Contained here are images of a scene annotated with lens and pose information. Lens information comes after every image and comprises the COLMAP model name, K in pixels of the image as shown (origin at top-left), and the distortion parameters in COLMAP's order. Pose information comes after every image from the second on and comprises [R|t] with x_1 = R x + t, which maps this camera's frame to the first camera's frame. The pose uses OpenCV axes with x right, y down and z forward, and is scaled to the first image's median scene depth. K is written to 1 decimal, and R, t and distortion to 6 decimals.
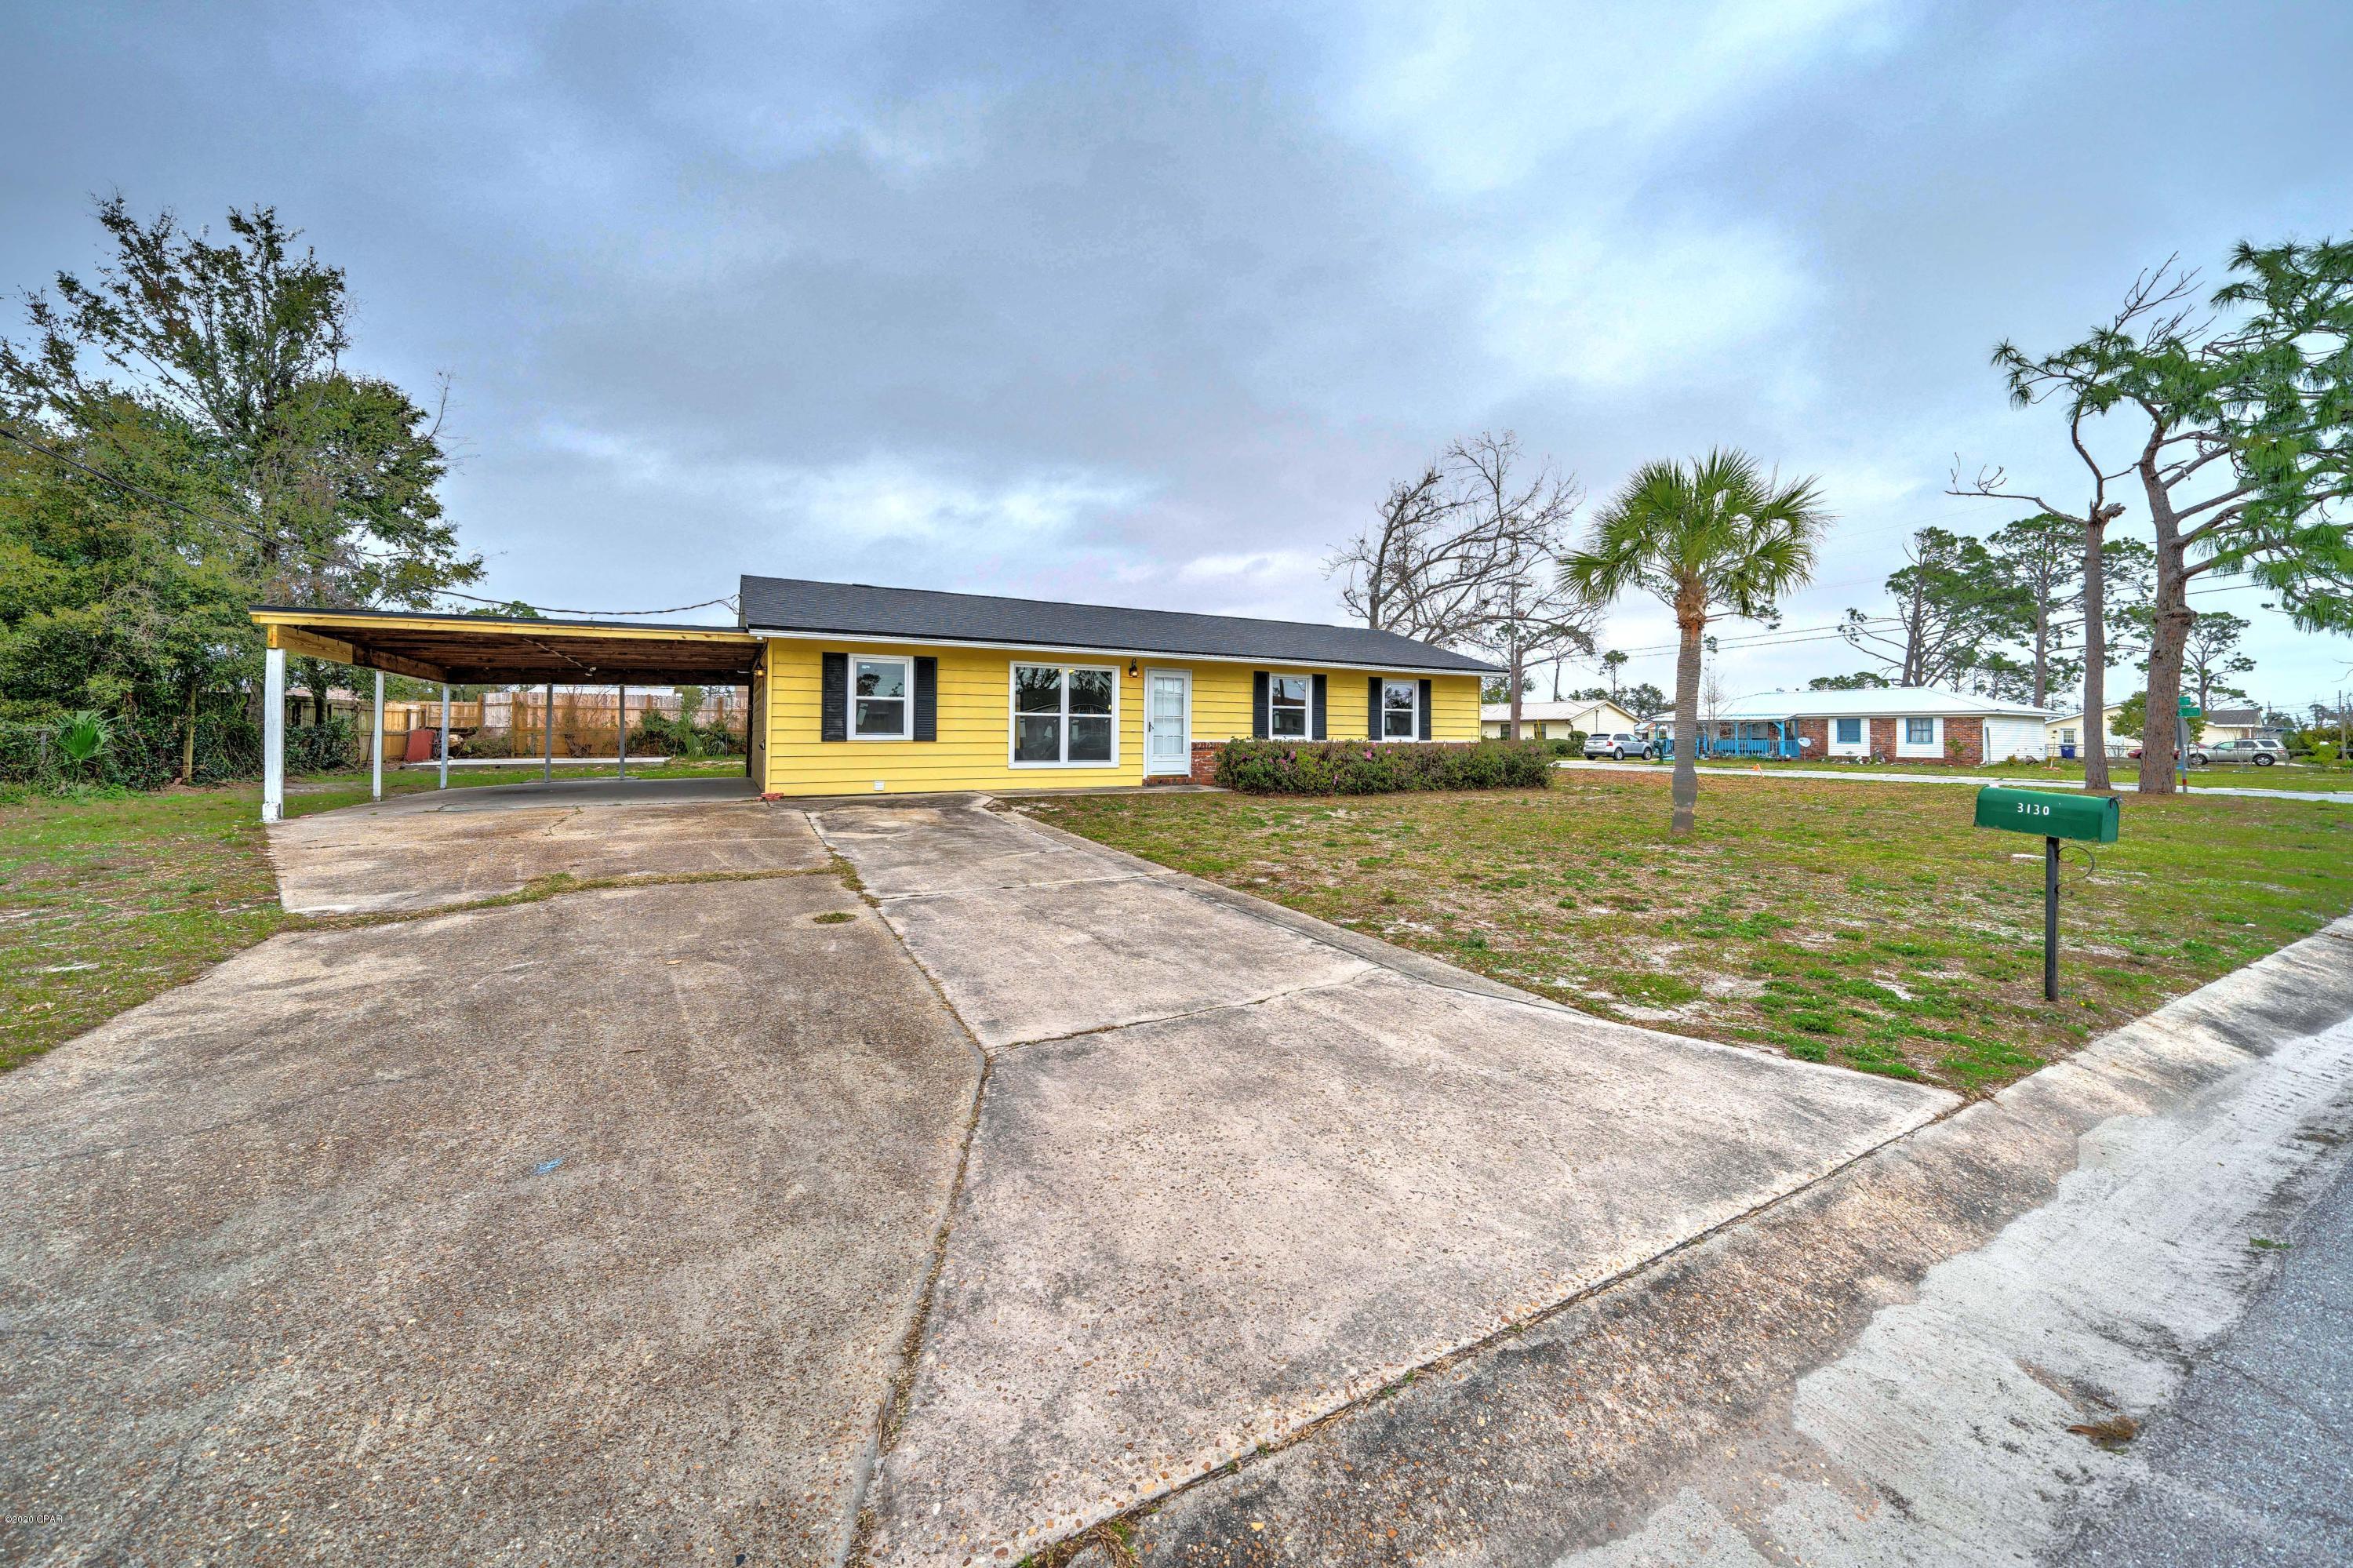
lens RADIAL K [[806.5, 0, 1144.2], [0, 806.5, 718.4], [0, 0, 1]] dist [-0.000312, -0.000063]
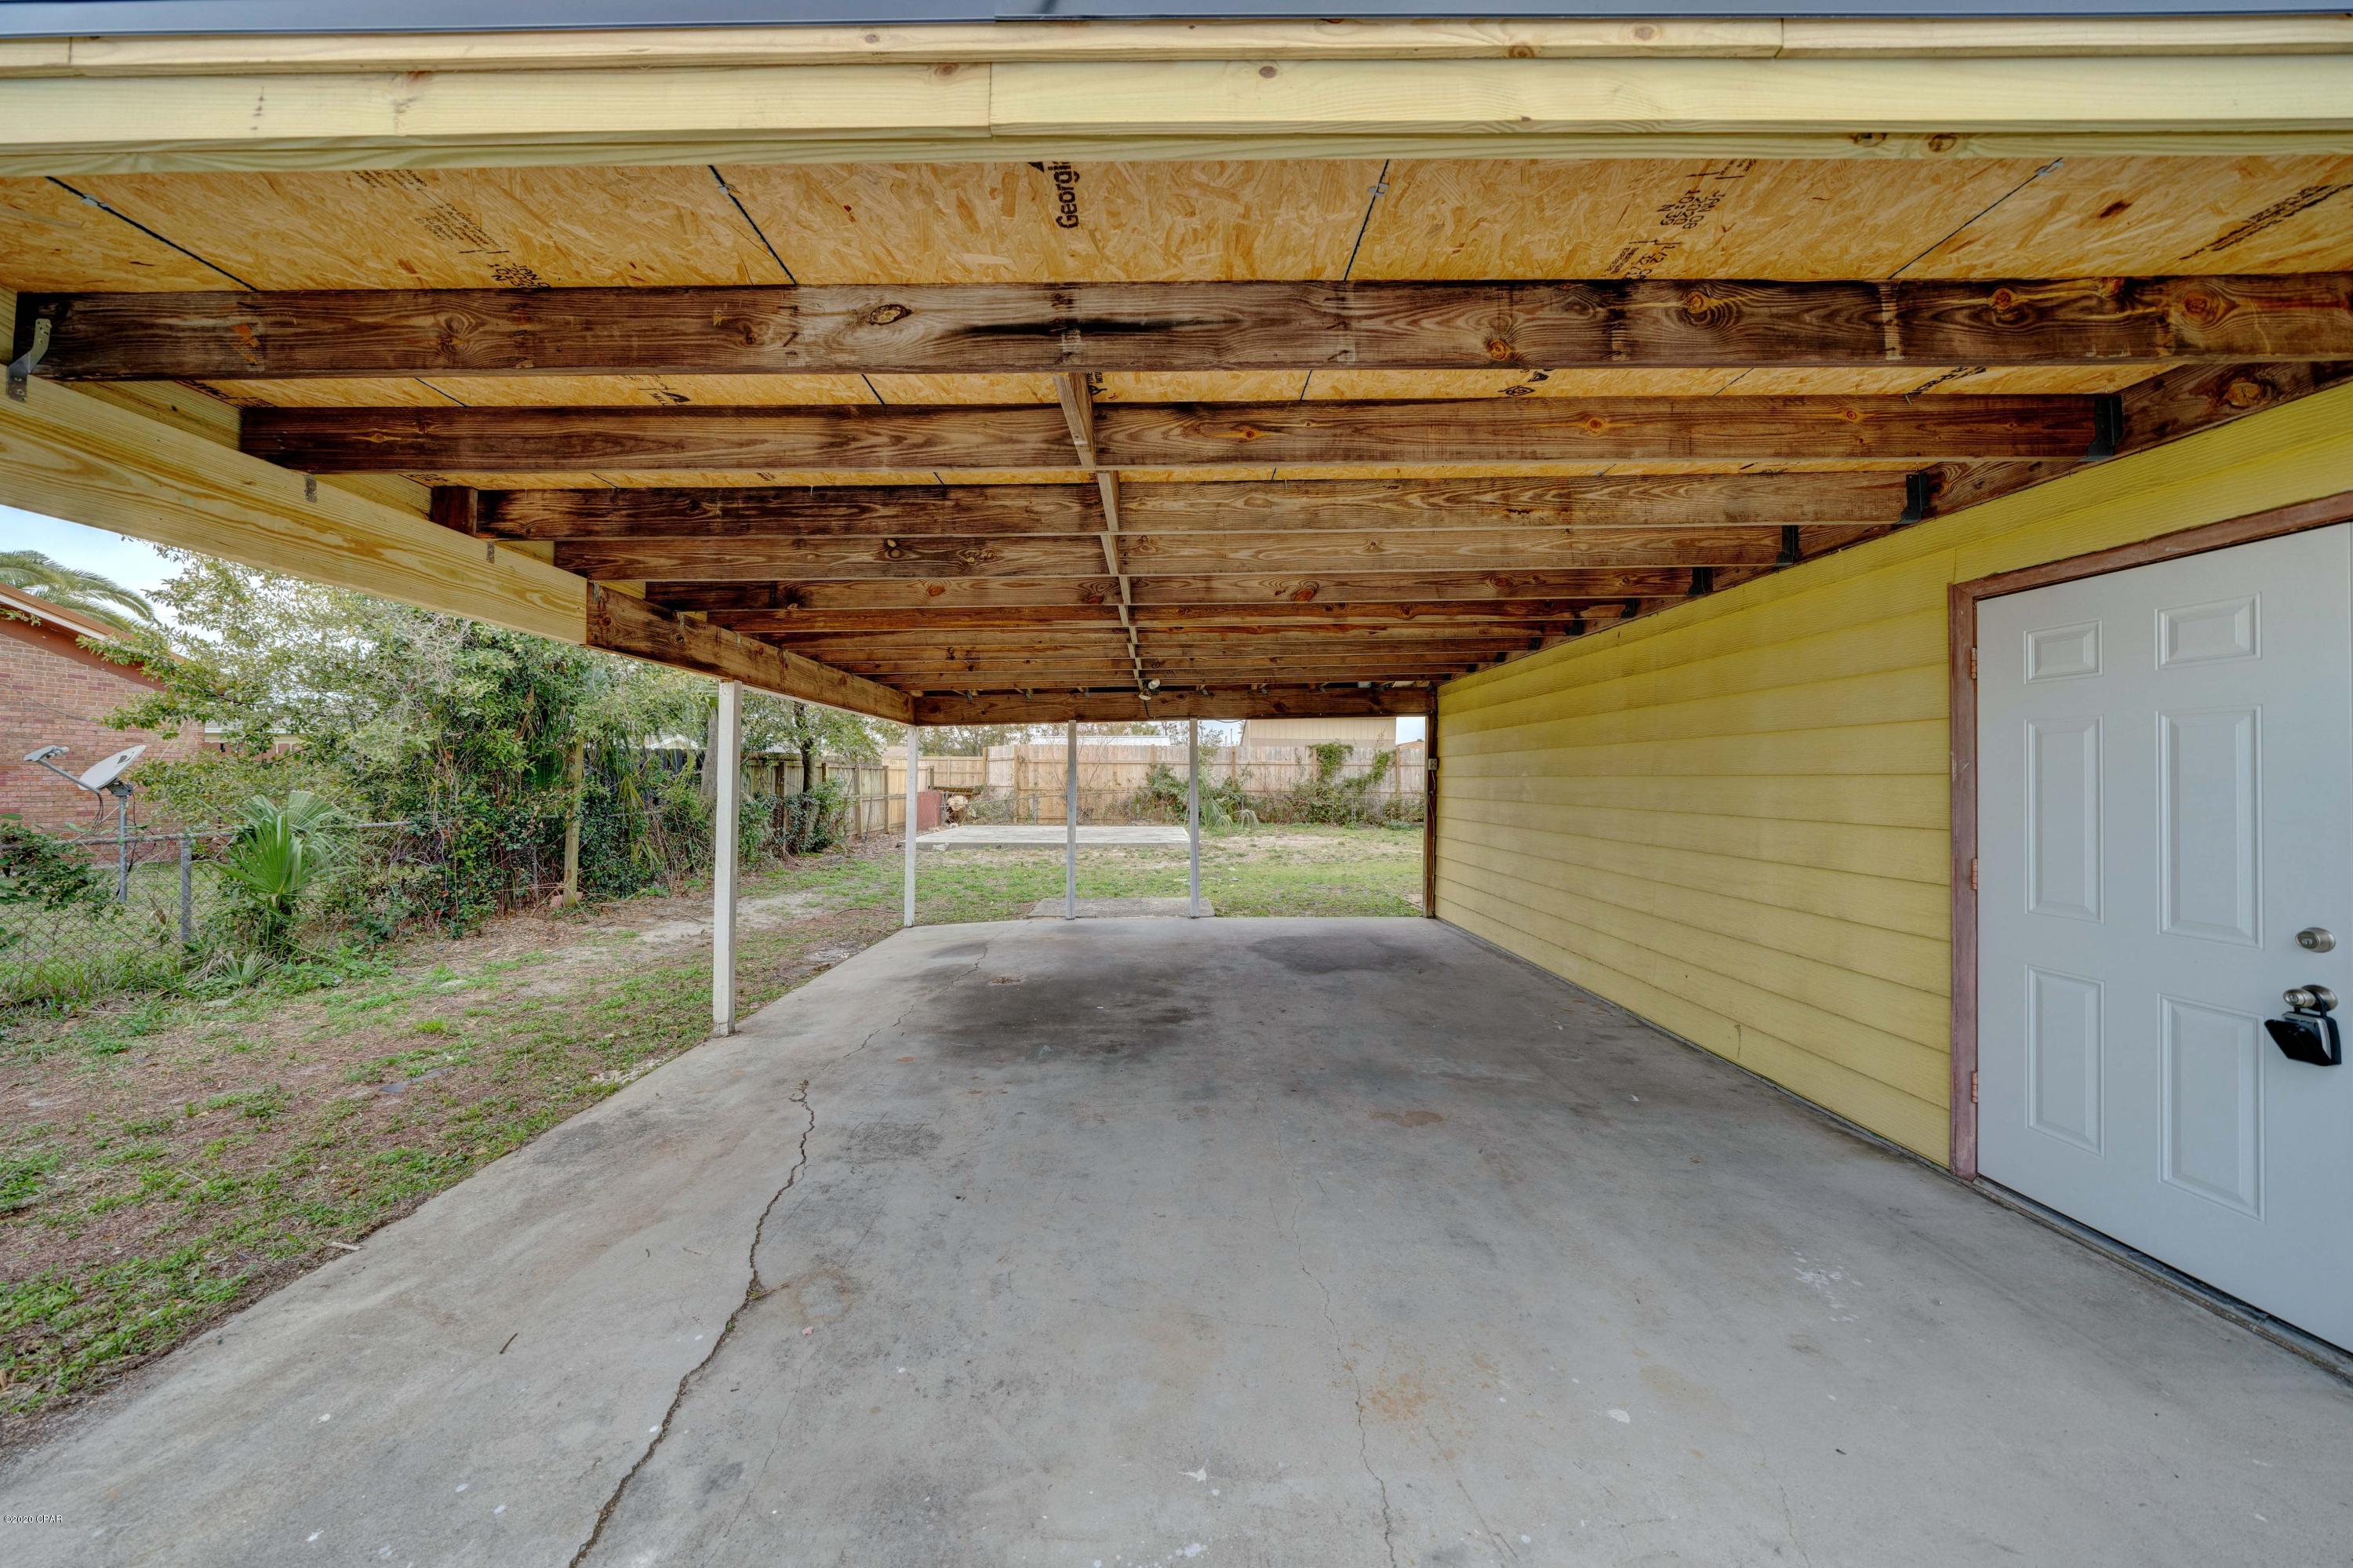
lens RADIAL K [[814.4, 0, 1150.5], [0, 814.4, 796.5], [0, 0, 1]] dist [-0.000563, -0.000219]
pose [[0.876754, 0.011215, -0.480809, -0.543442], [0.006119, 0.999387, 0.034469, -0.015569], [0.480901, -0.033163, 0.876148, 0.700020]]
